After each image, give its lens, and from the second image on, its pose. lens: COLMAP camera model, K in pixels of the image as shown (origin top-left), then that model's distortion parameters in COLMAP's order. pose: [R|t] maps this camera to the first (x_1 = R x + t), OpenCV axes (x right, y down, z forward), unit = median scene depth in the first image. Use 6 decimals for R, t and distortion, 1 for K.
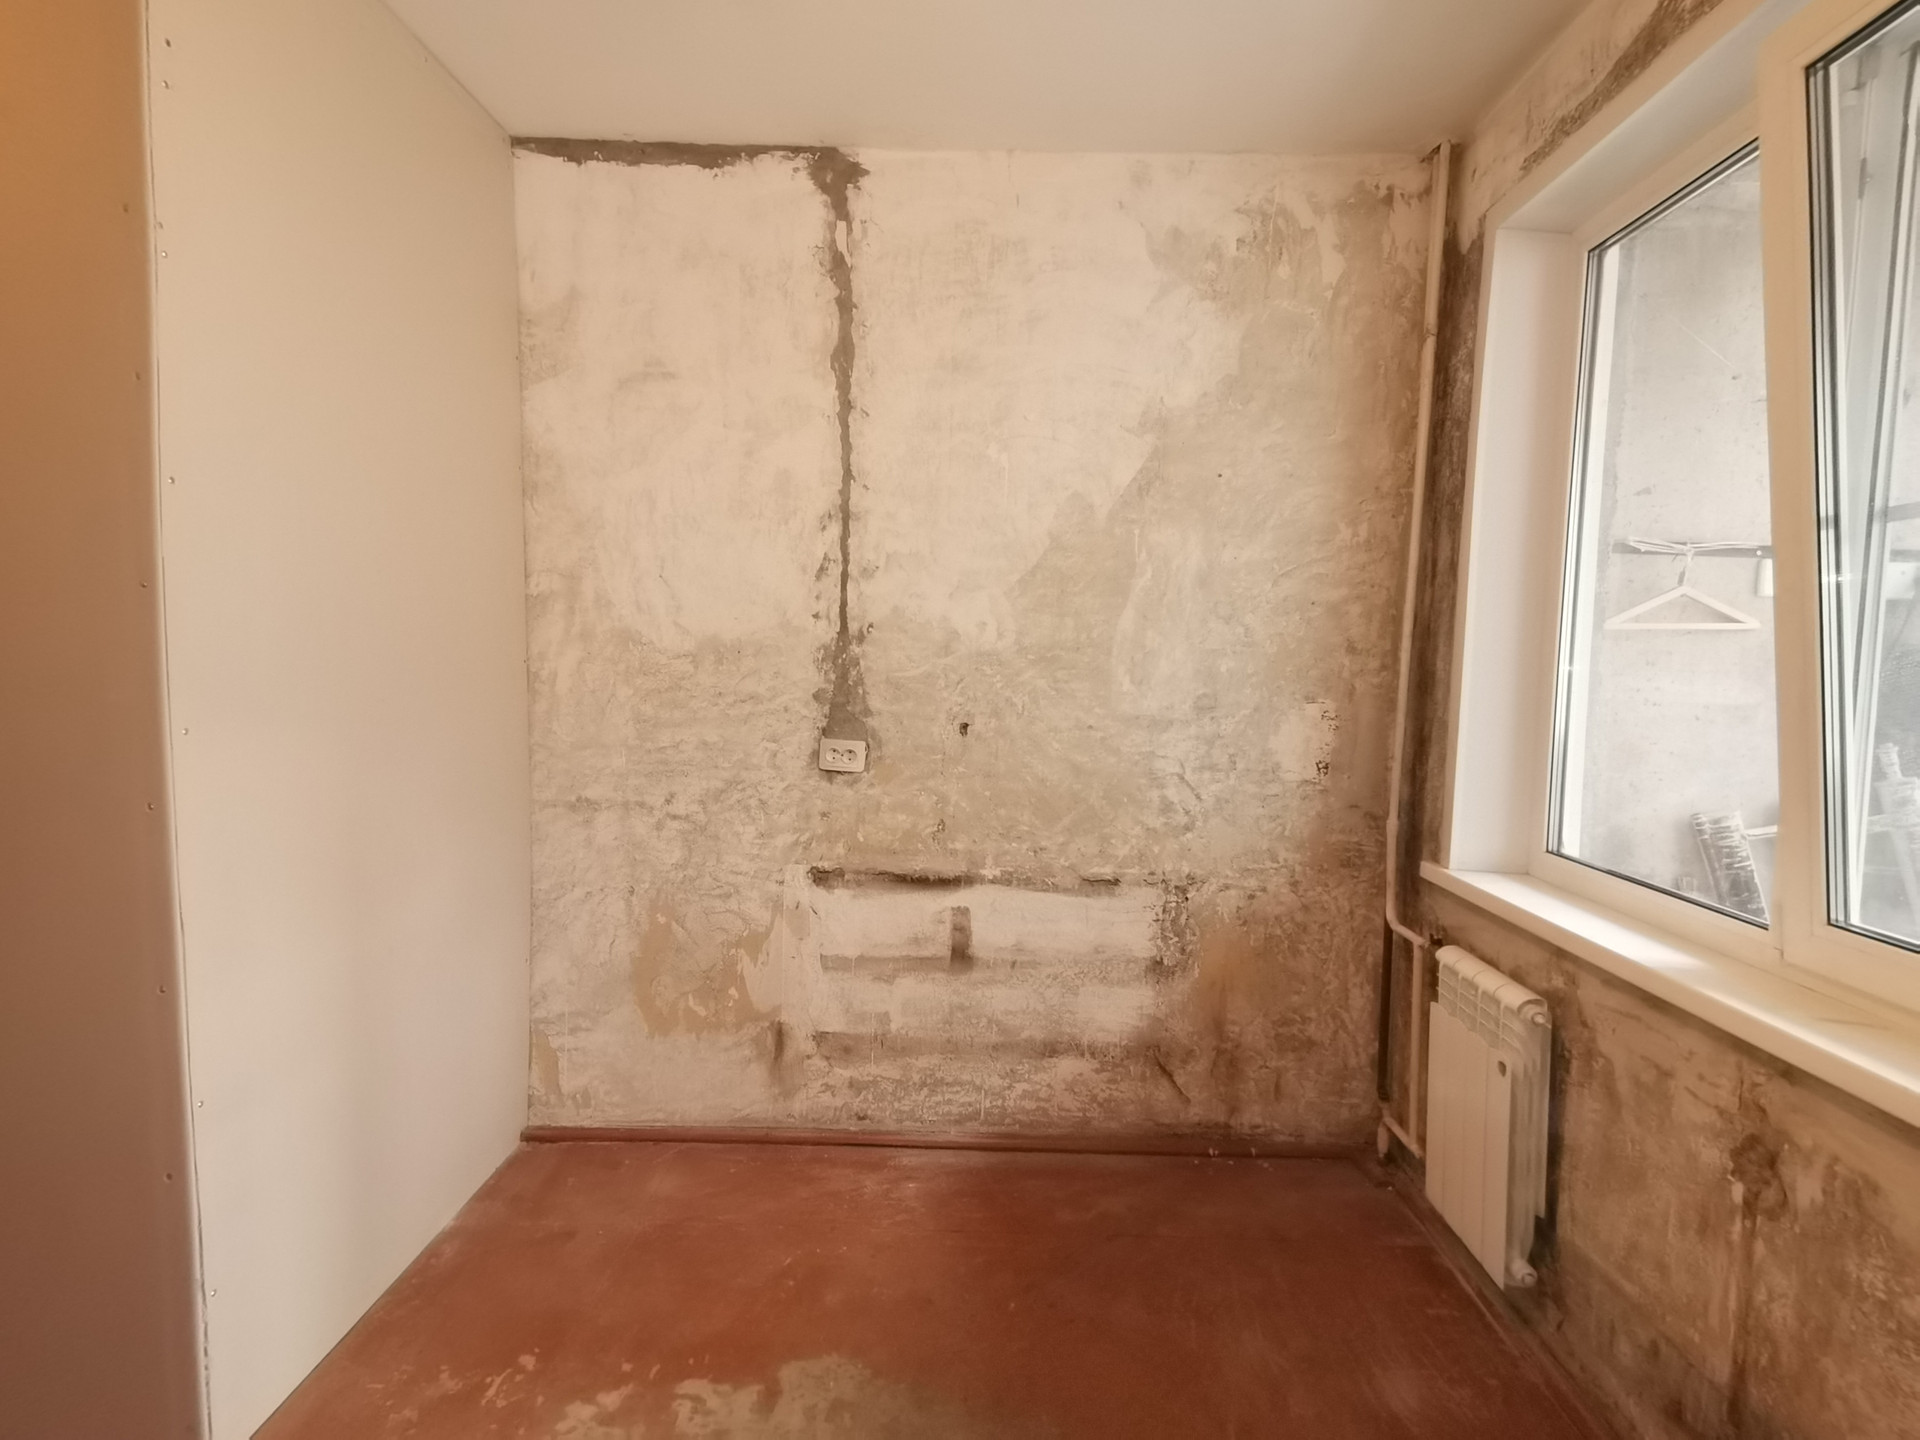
lens RADIAL K [[961.6, 0, 973.1], [0, 961.6, 731.9], [0, 0, 1]] dist [0.033531, -0.012455]
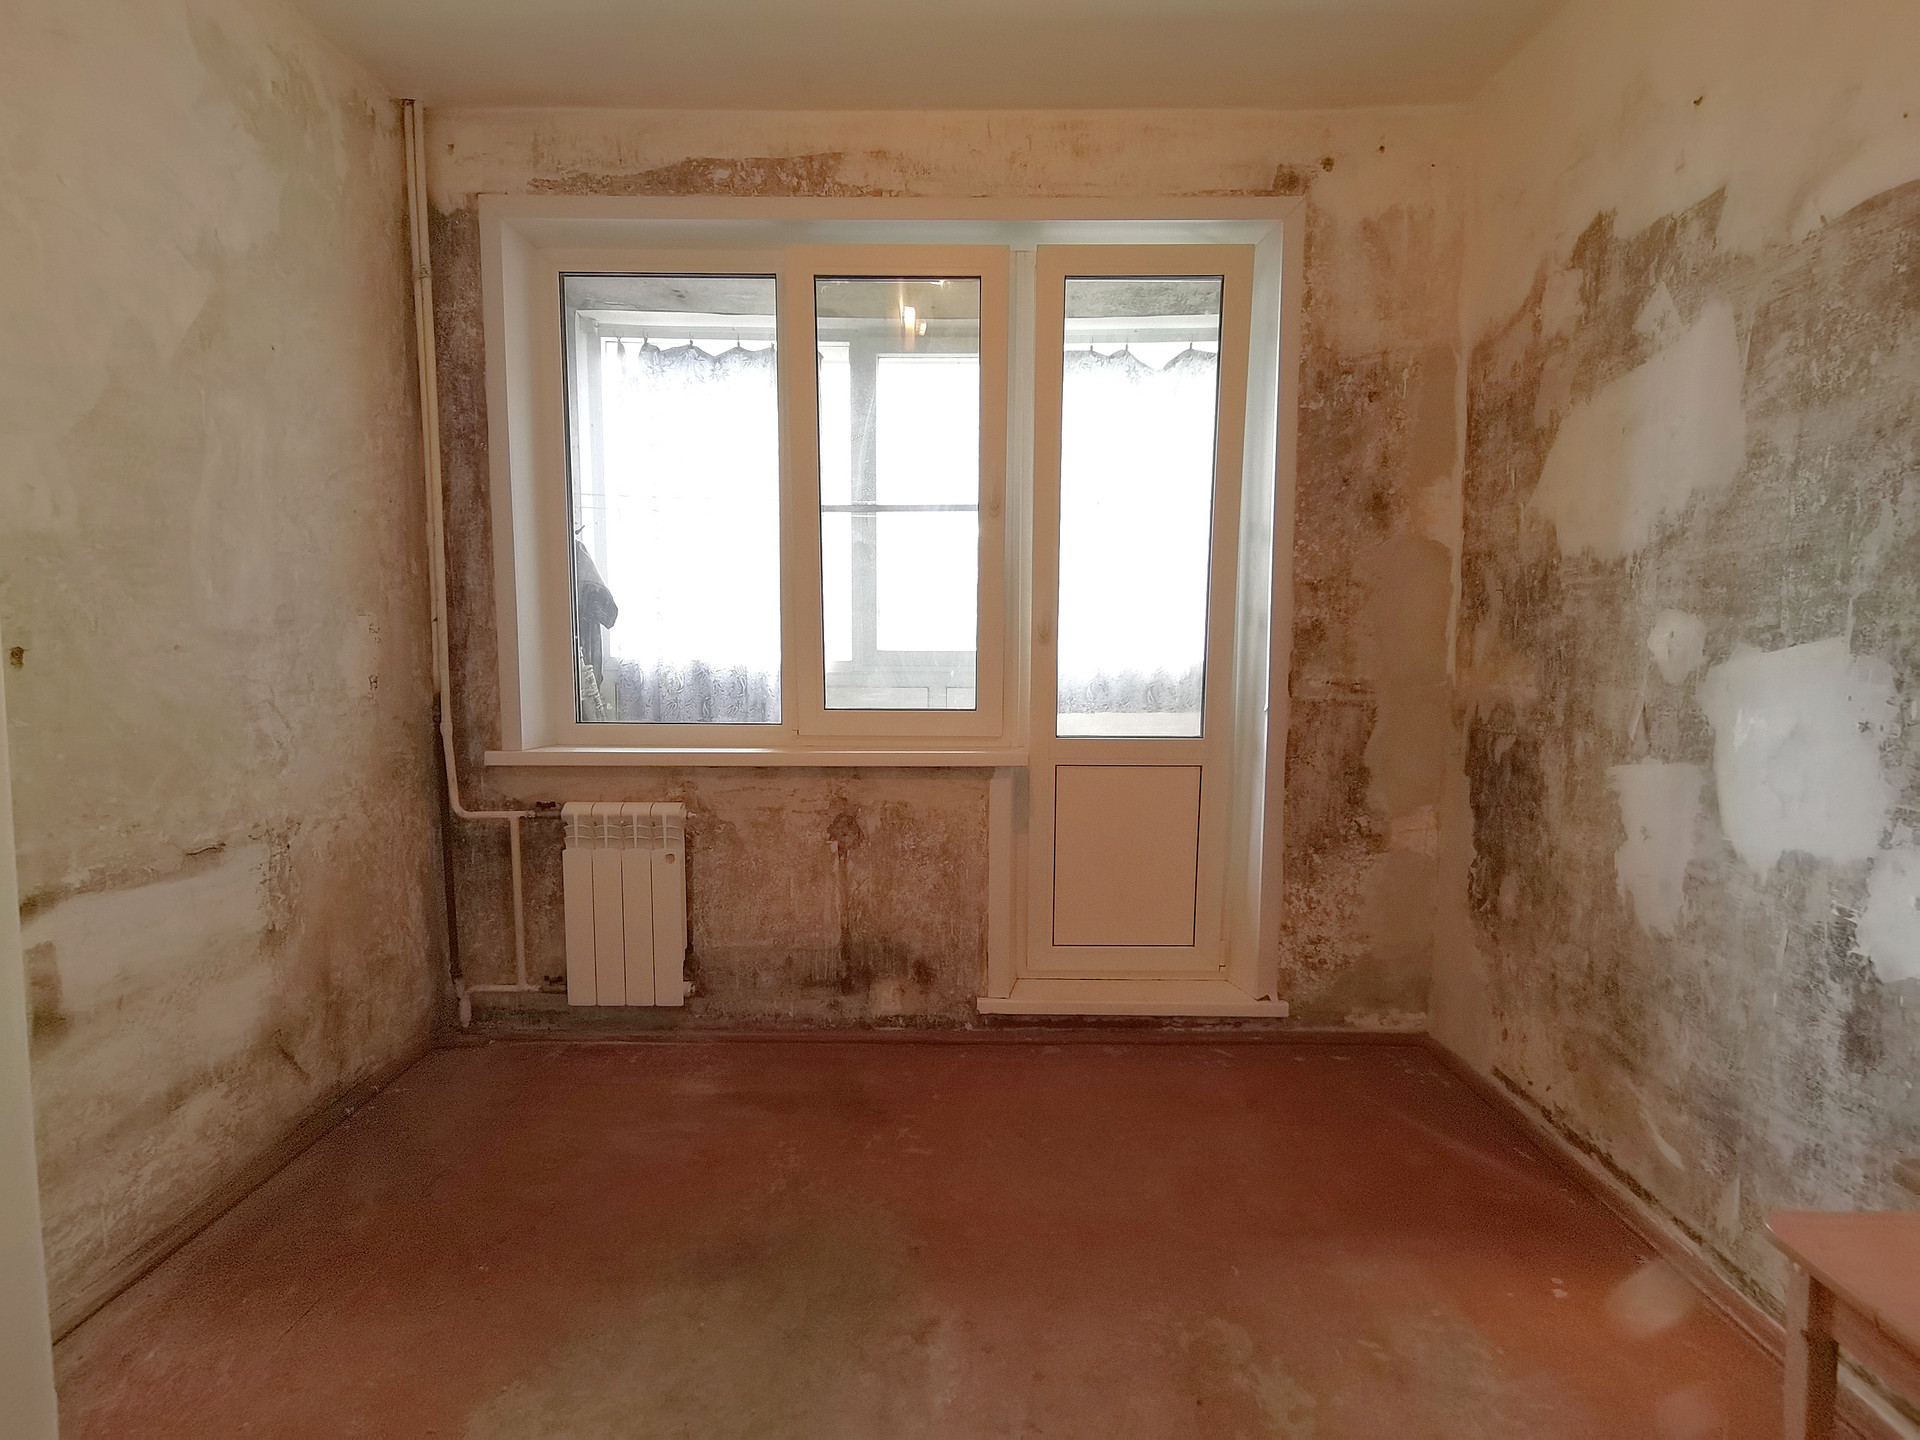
lens RADIAL K [[961.6, 0, 971.0], [0, 961.6, 720.3], [0, 0, 1]] dist [0.033531, -0.012455]
pose [[-0.003554, -0.107698, 0.994177, -0.631428], [0.076194, 0.991264, 0.107655, 0.015900], [-0.997087, 0.076133, 0.004683, 0.388905]]
